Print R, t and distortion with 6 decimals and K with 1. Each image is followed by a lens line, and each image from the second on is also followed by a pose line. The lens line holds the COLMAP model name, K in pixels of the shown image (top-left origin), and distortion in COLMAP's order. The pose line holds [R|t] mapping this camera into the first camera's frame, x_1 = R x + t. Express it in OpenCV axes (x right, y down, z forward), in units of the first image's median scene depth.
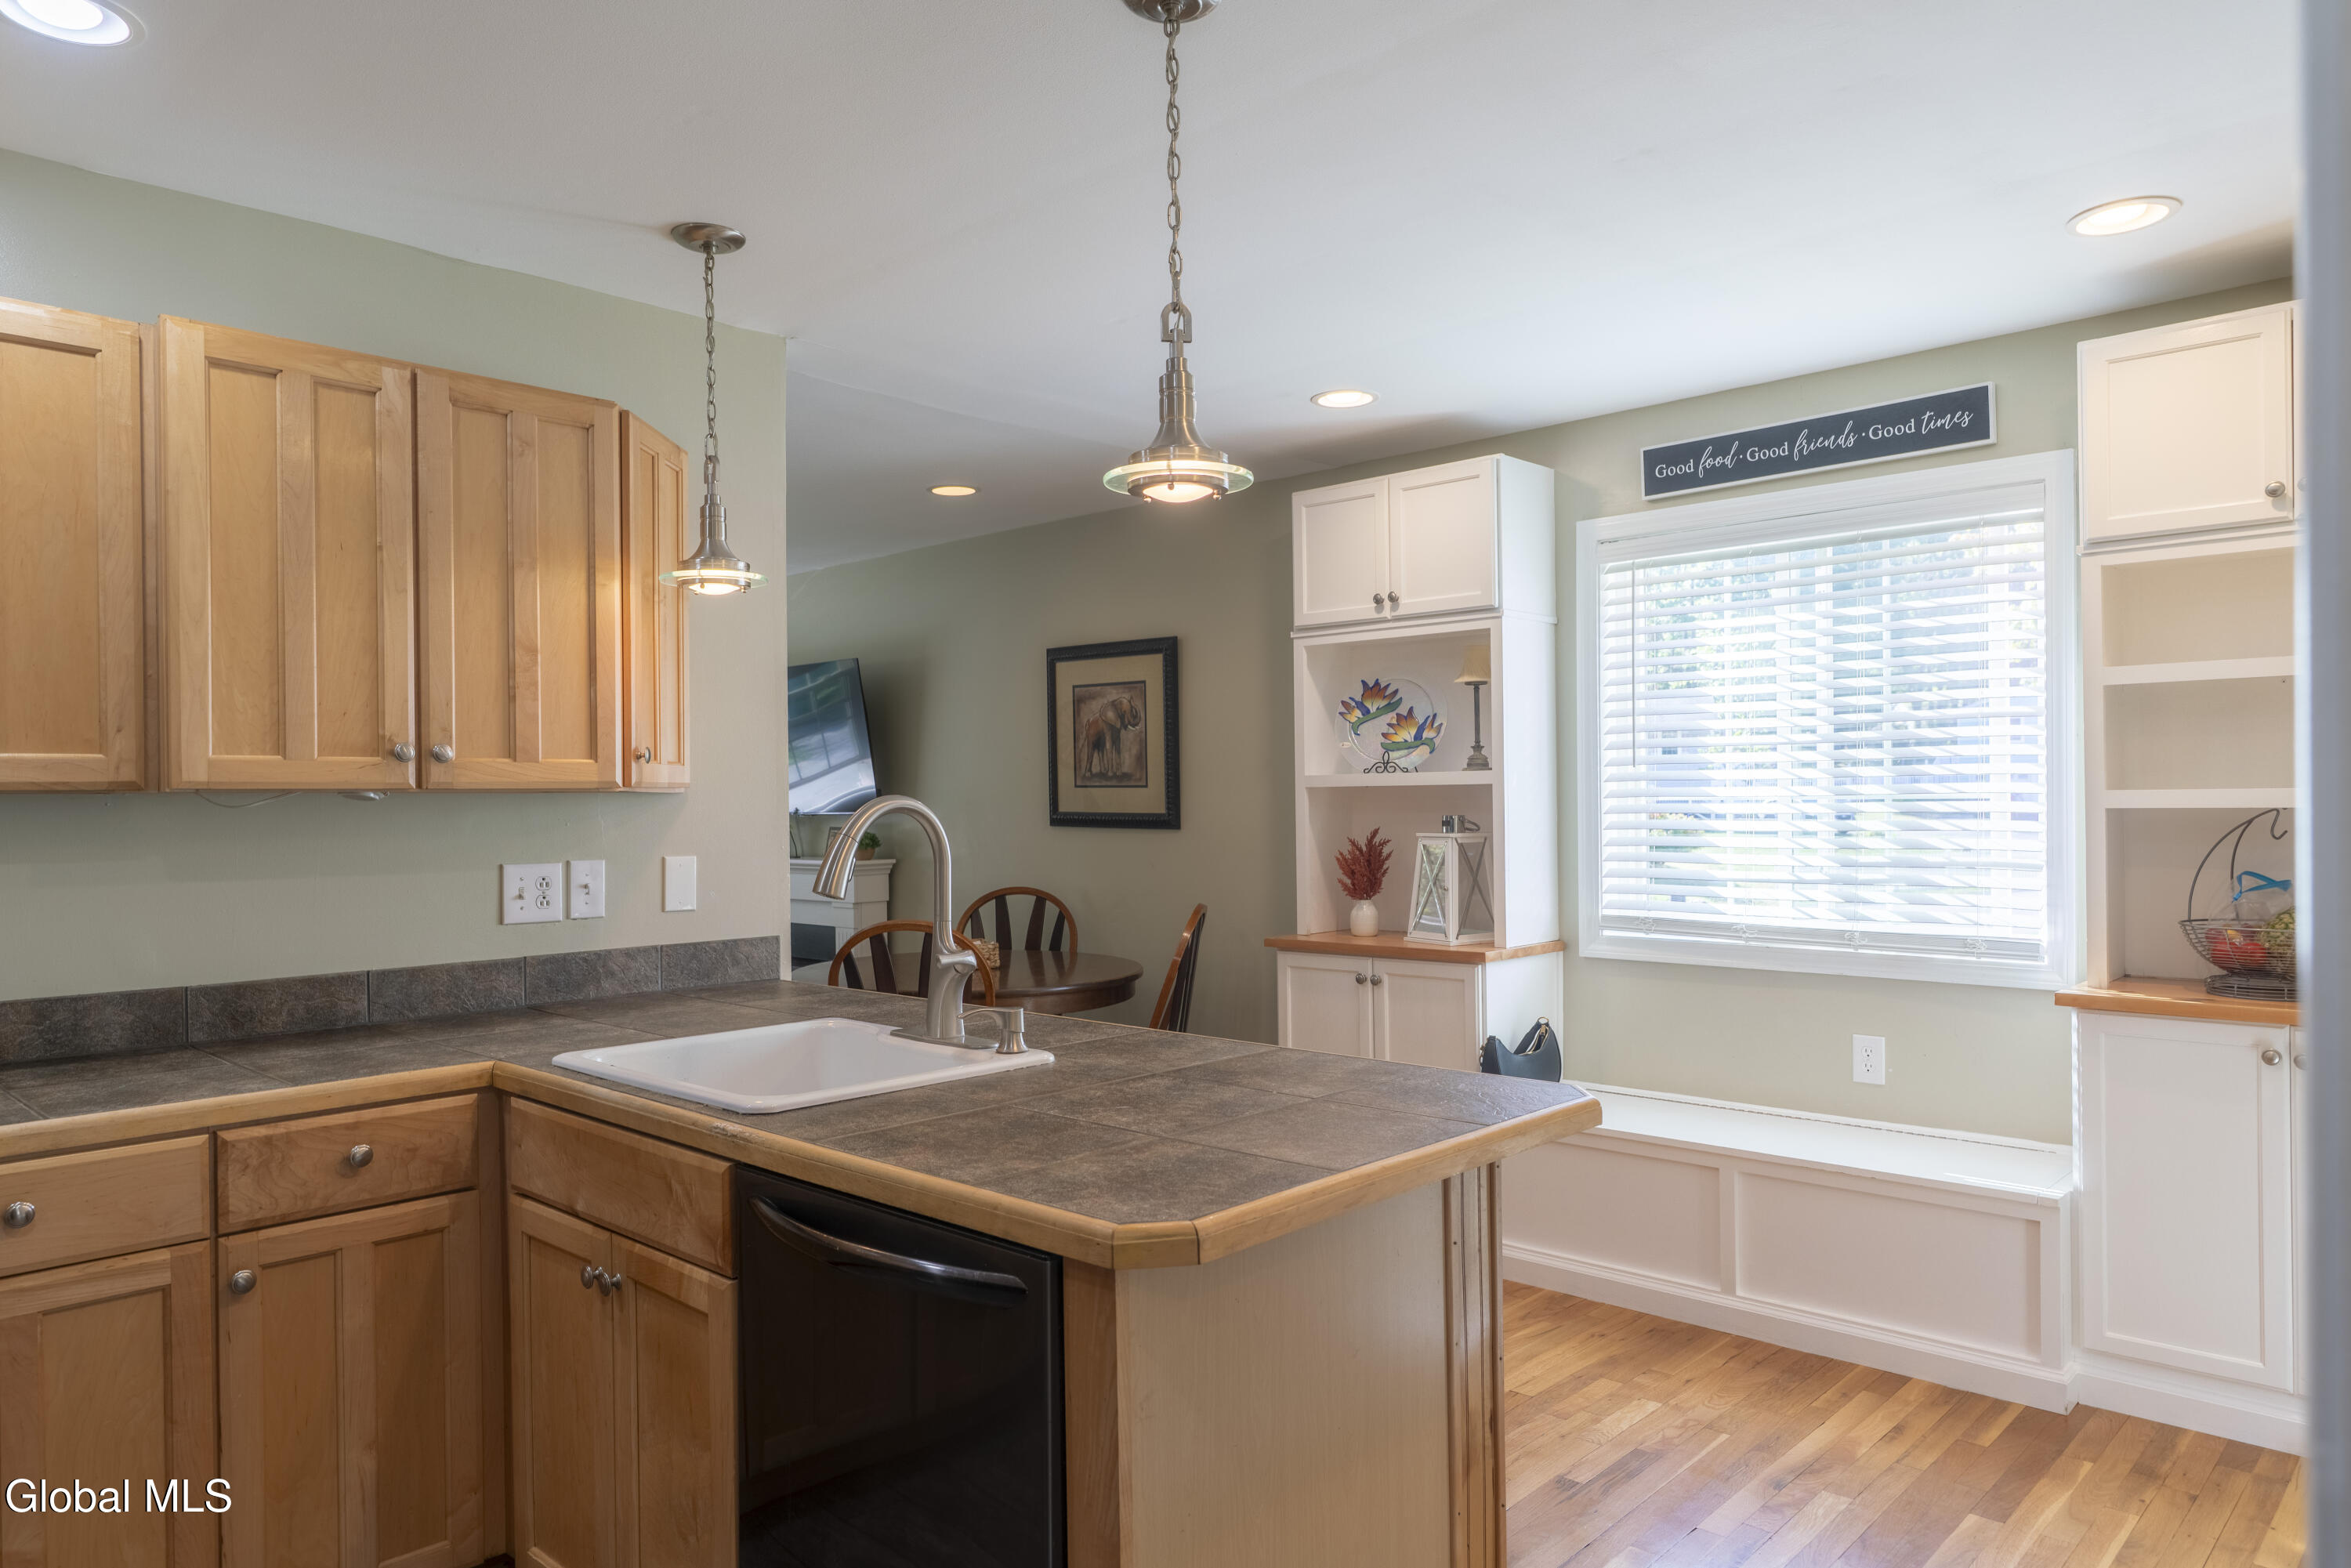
lens RADIAL K [[1525.5, 0, 1176.2], [0, 1525.5, 786.1], [0, 0, 1]] dist [0.004479, 0.000228]
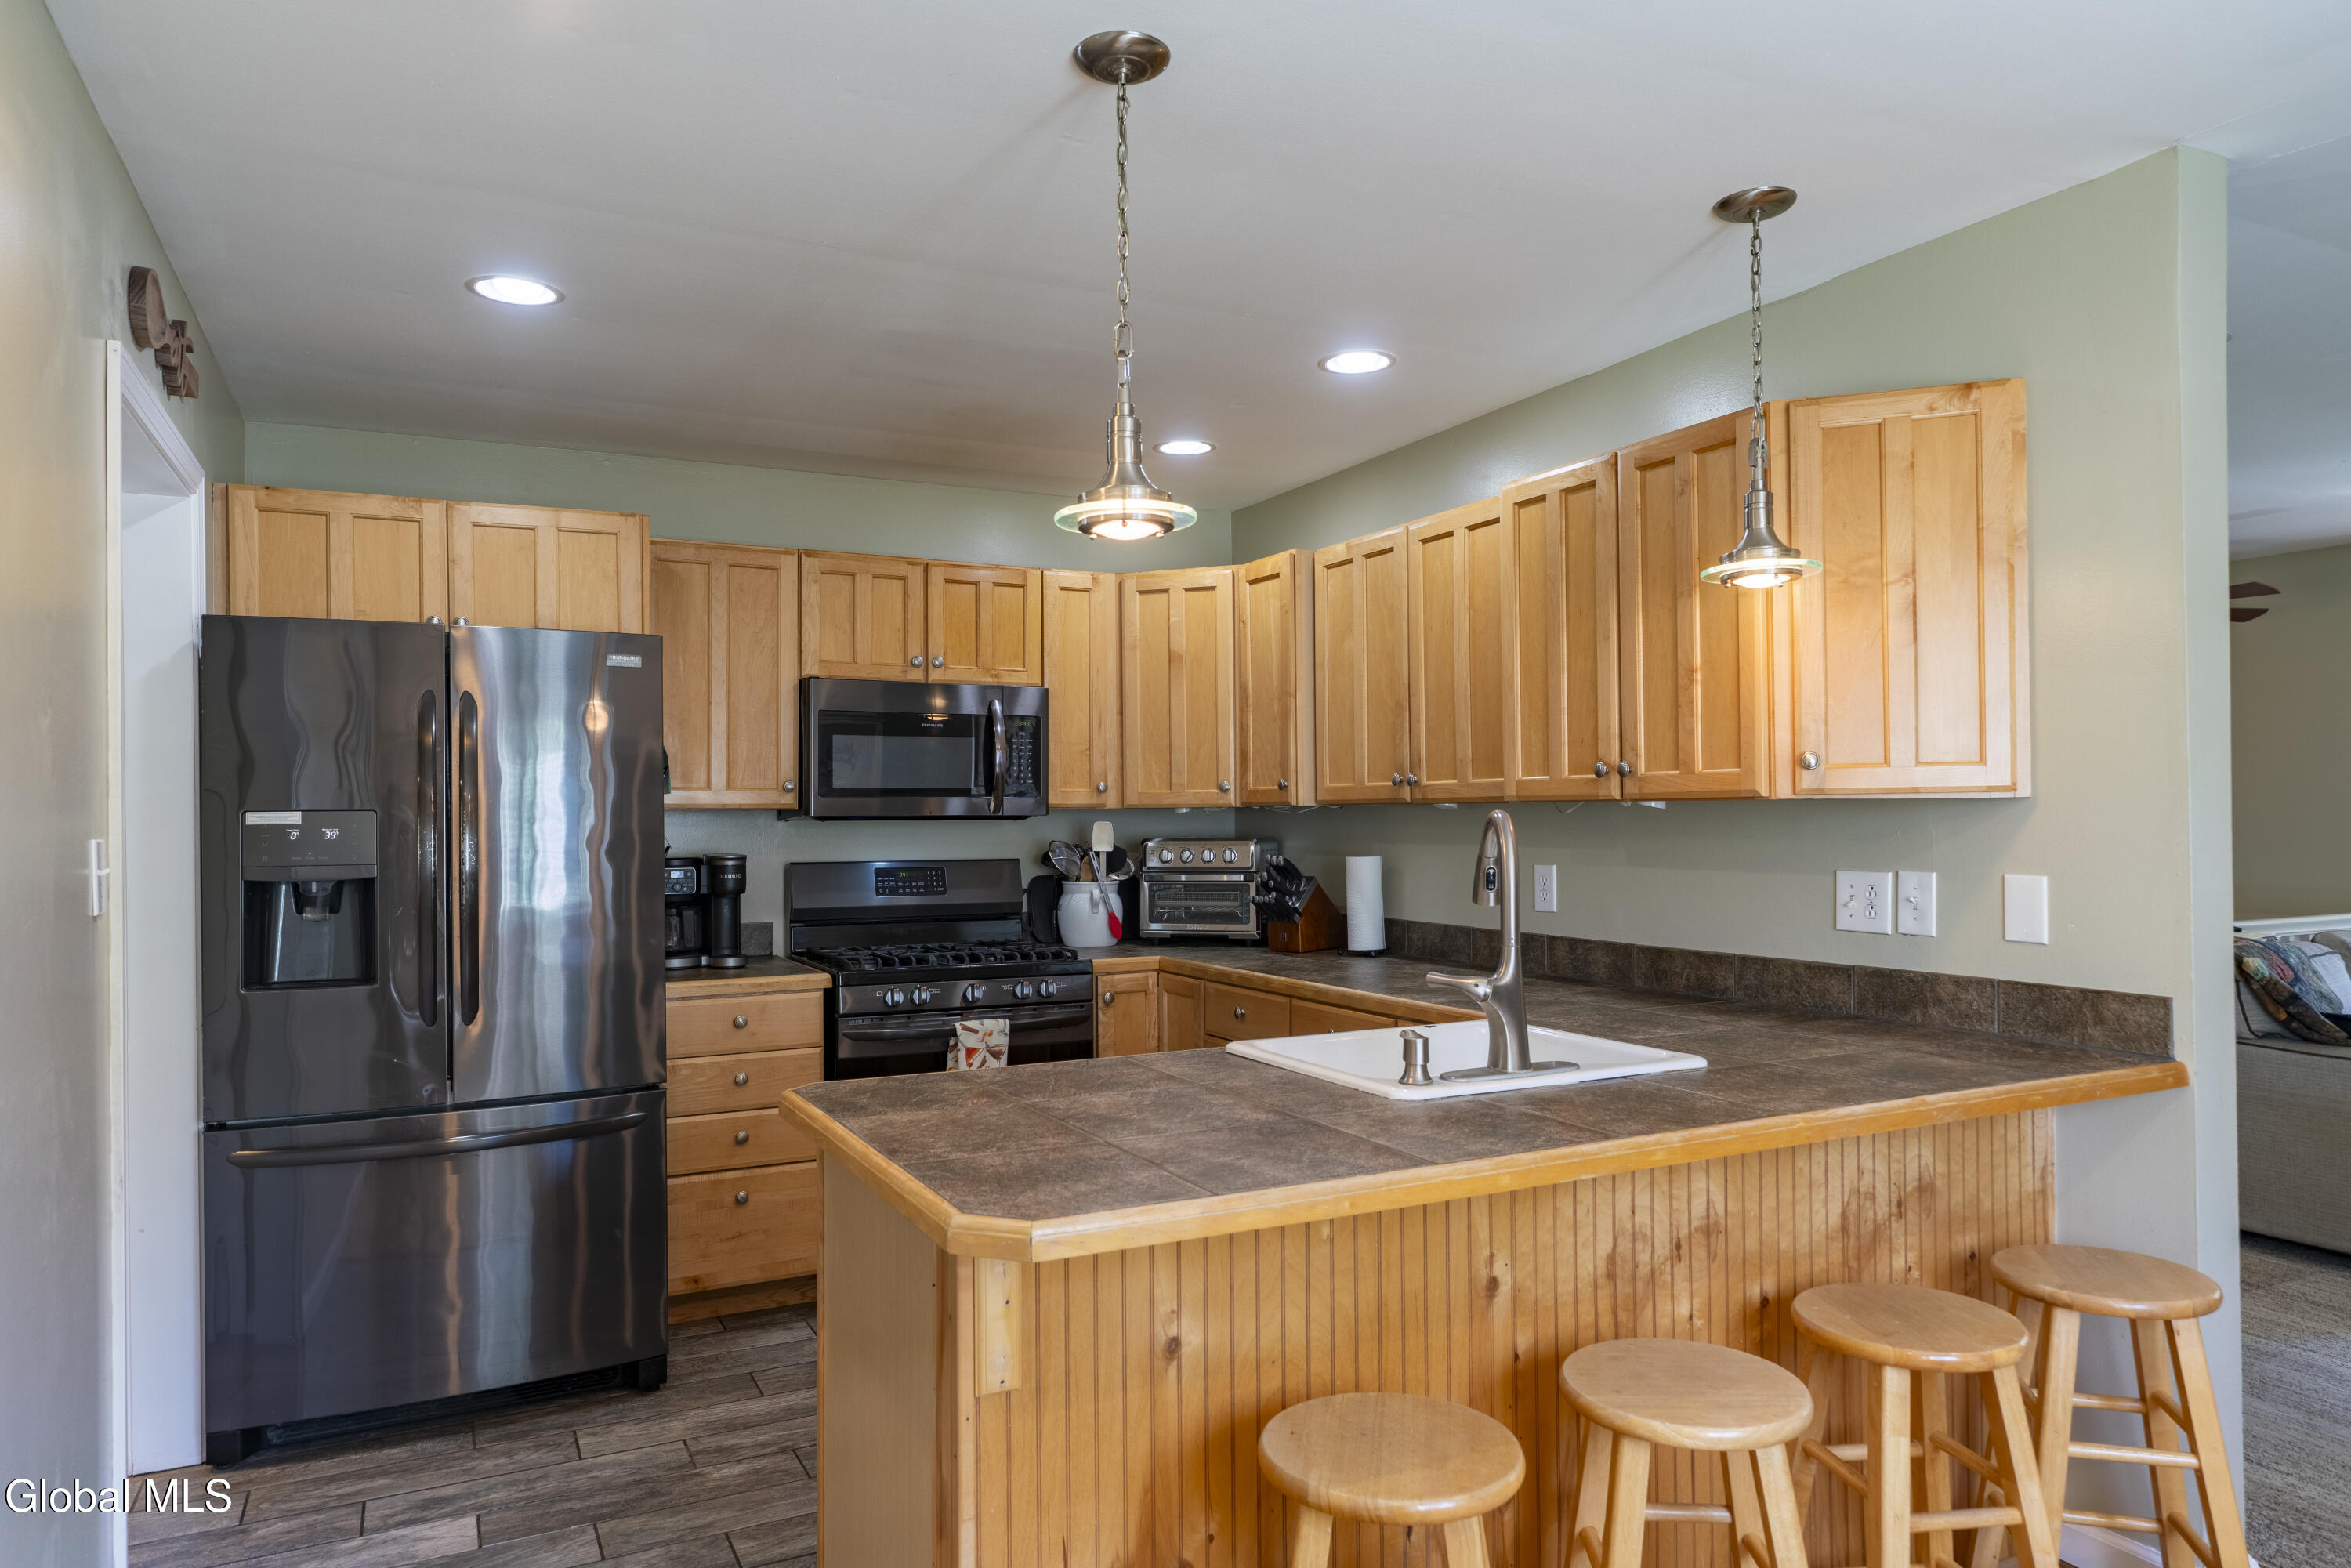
lens RADIAL K [[1490.4, 0, 1173.8], [0, 1490.4, 794.5], [0, 0, 1]] dist [0.000134, -0.000011]
pose [[-0.349264, 0.000495, -0.937024, 0.349029], [0.017504, 0.999829, -0.005996, -0.000307], [0.936861, -0.018496, -0.349213, 0.512738]]
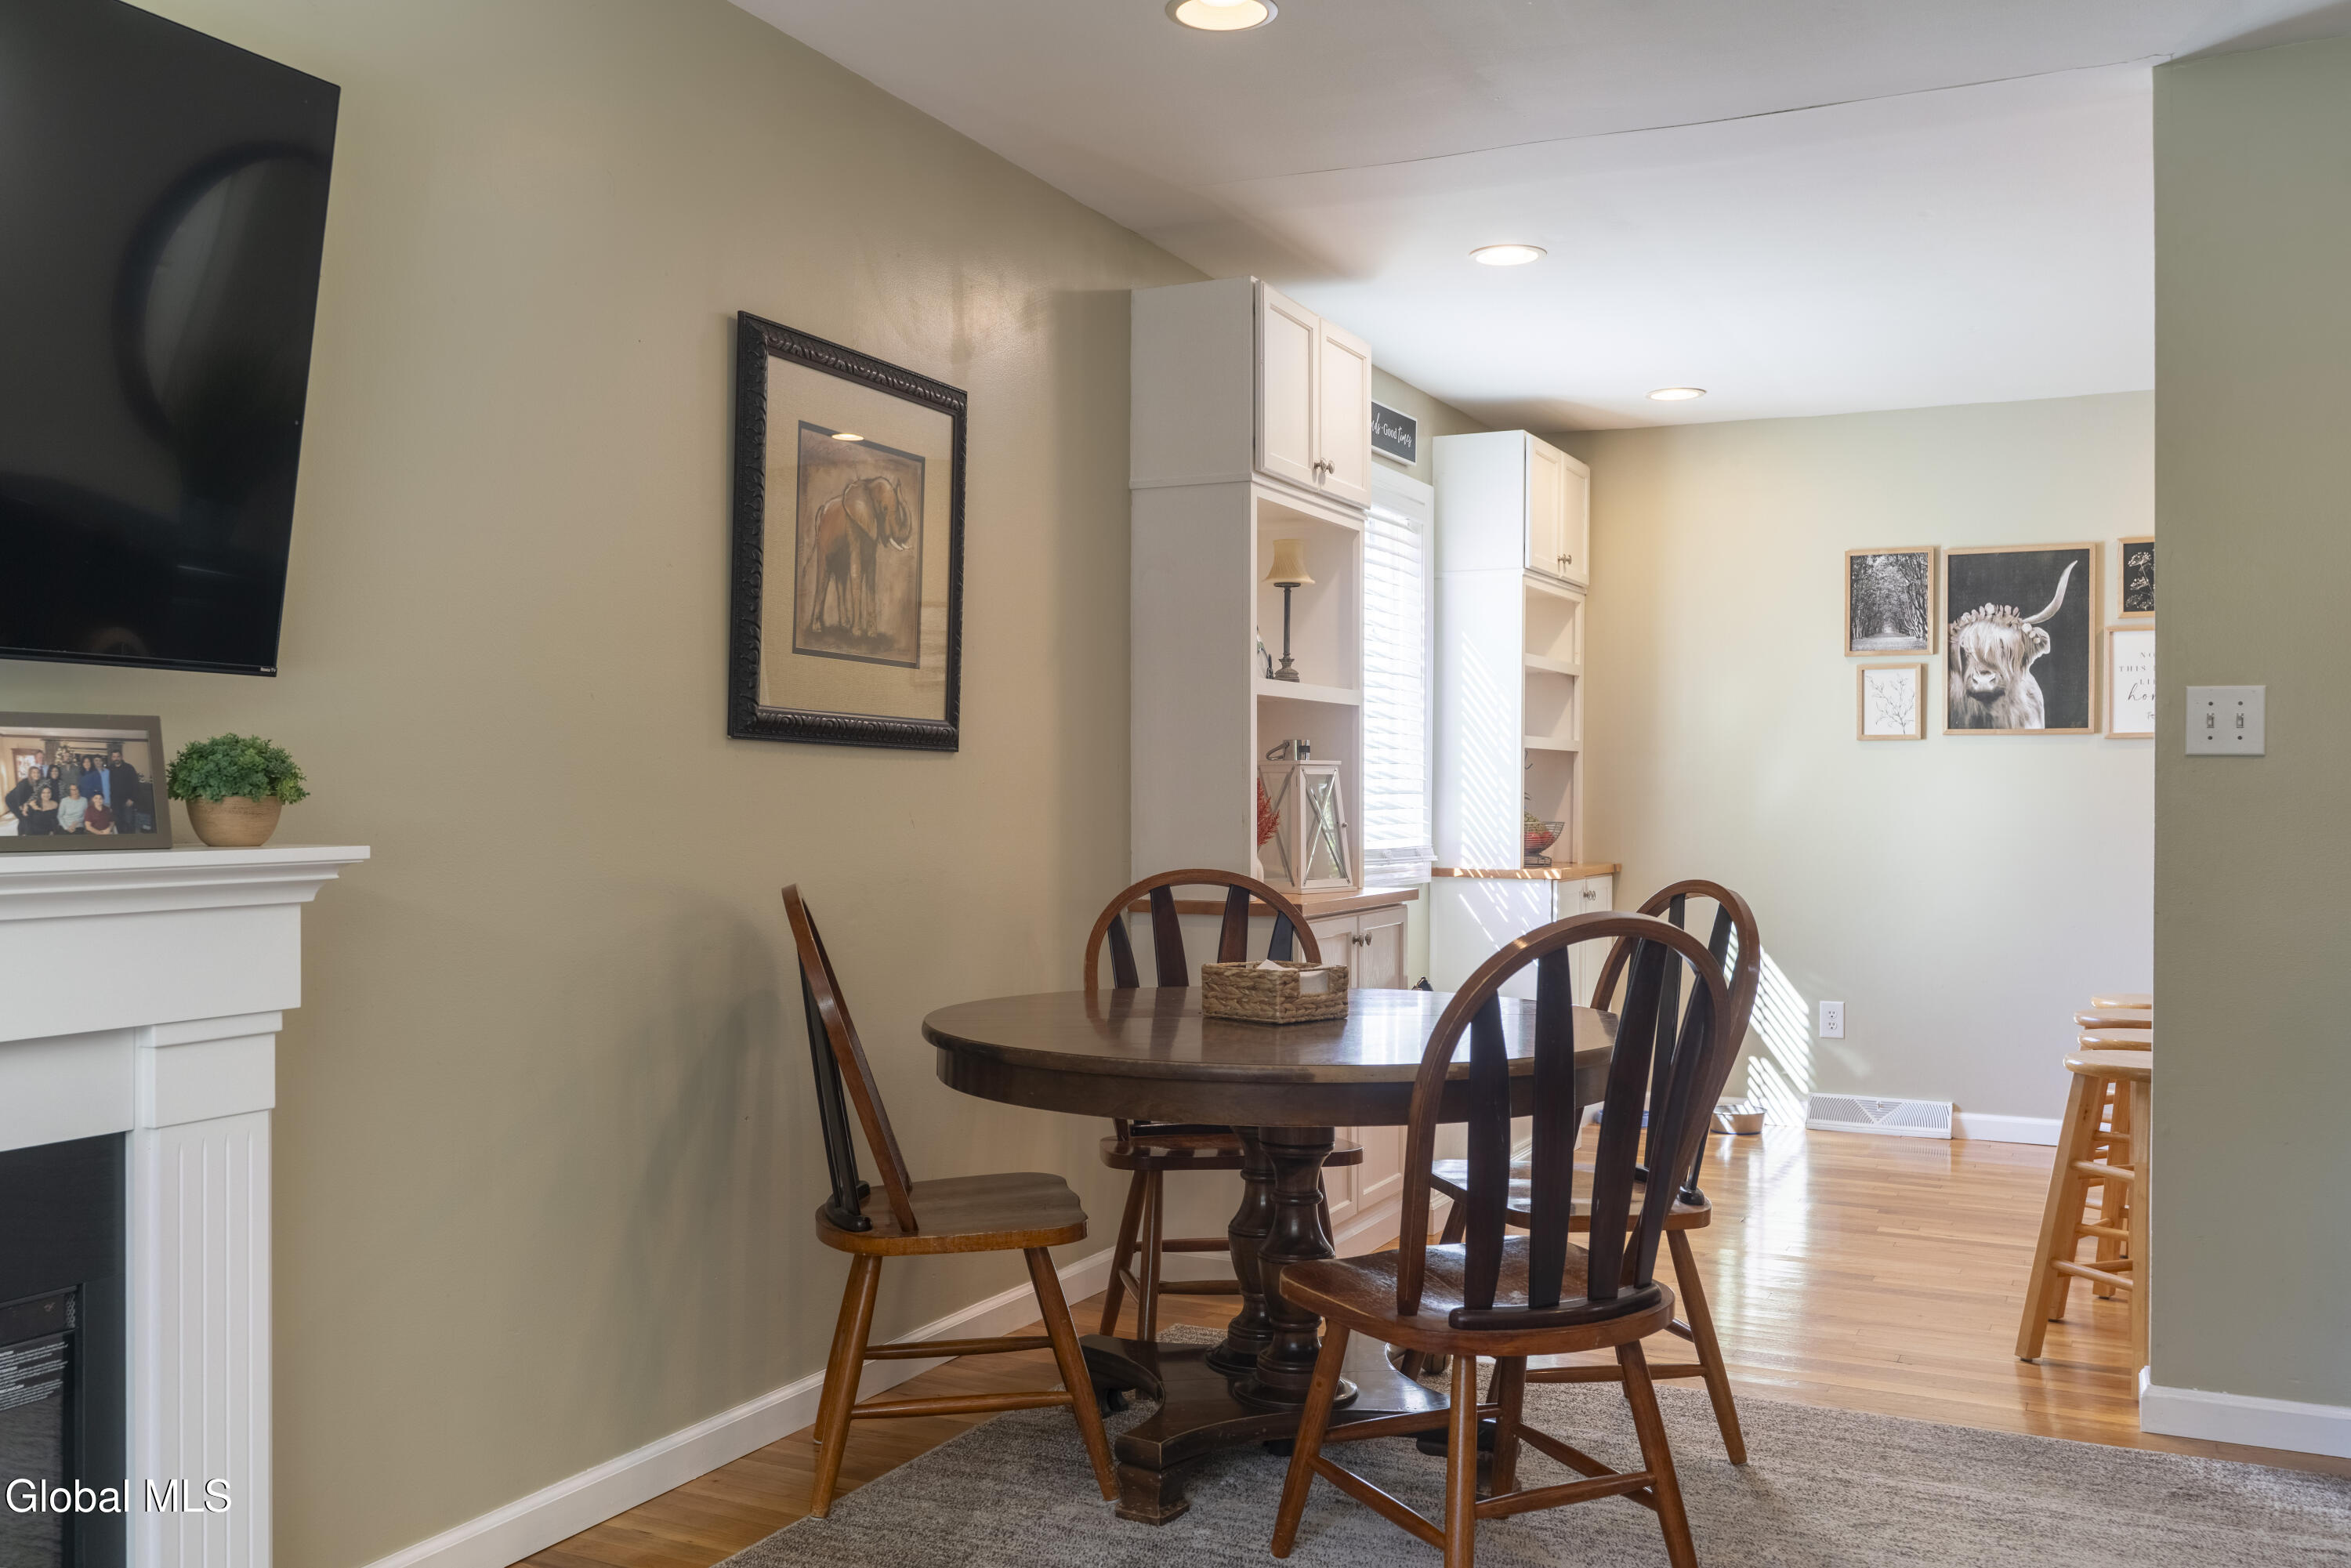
lens RADIAL K [[2046.0, 0, 1177.9], [0, 2046.0, 789.7], [0, 0, 1]] dist [-0.010817, -0.003173]
pose [[-0.306585, 0.014762, 0.951729, -0.699001], [-0.002091, 0.999867, -0.016182, 0.052334], [-0.951841, -0.006951, -0.306513, 1.144308]]
